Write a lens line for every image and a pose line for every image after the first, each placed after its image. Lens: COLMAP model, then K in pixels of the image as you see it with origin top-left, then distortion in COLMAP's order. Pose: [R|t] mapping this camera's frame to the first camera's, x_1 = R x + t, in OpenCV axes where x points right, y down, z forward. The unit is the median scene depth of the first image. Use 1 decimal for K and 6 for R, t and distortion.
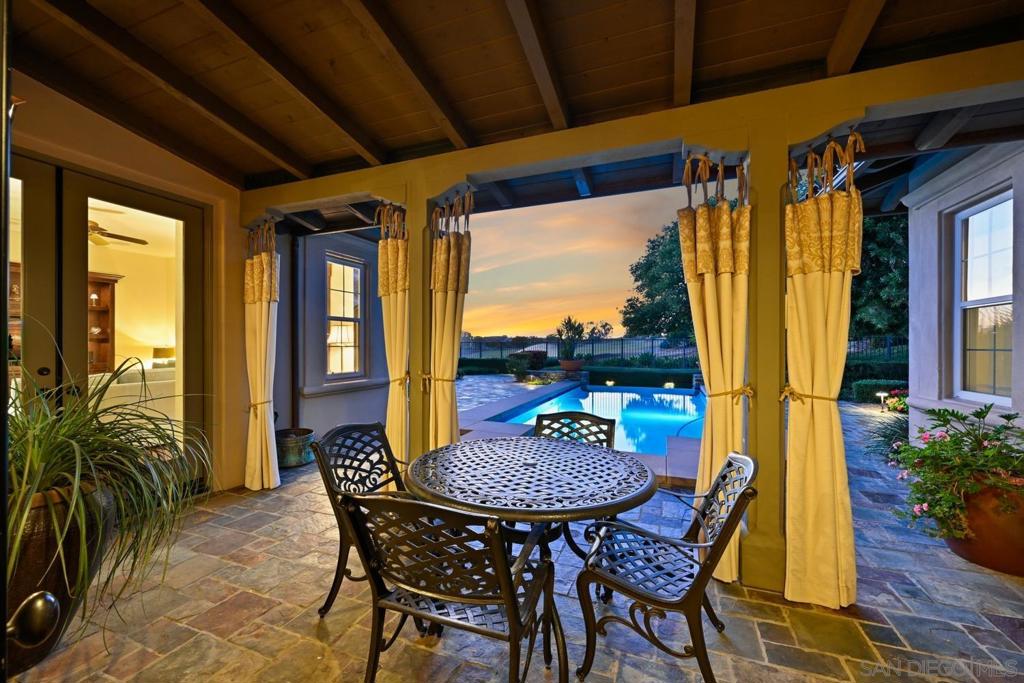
lens RADIAL K [[406.9, 0, 512.0], [0, 406.9, 341.5], [0, 0, 1]] dist [0.000425, -0.000208]
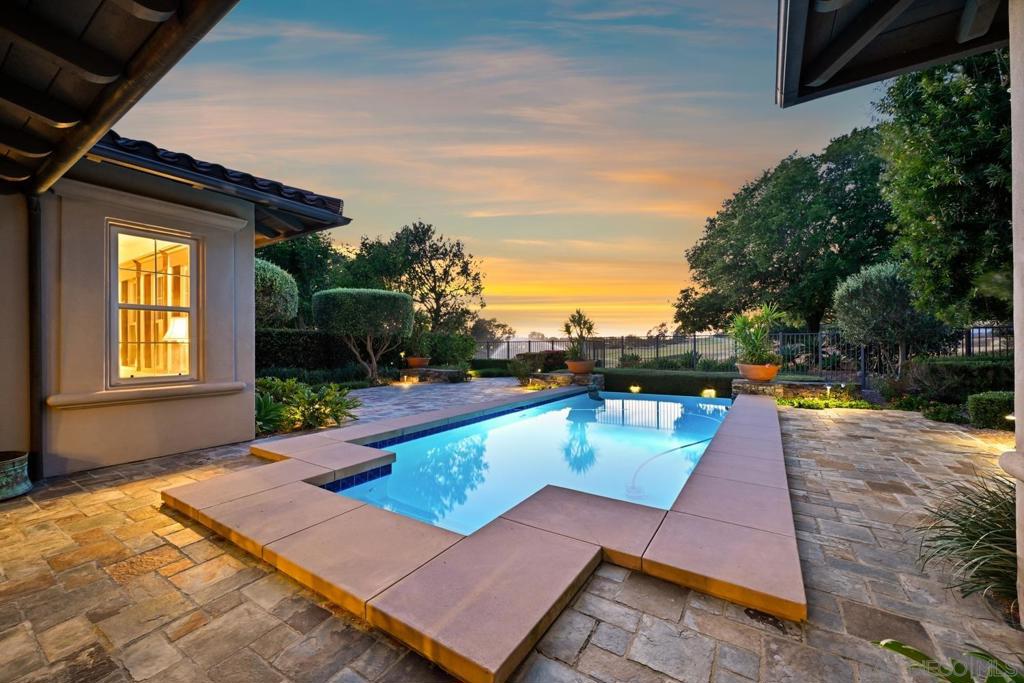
lens RADIAL K [[406.9, 0, 512.0], [0, 406.9, 341.5], [0, 0, 1]] dist [0.000425, -0.000208]
pose [[0.979366, -0.011342, -0.201775, 0.166208], [0.010384, 0.999929, -0.005806, 0.007907], [0.201827, 0.003591, 0.979415, 0.145993]]
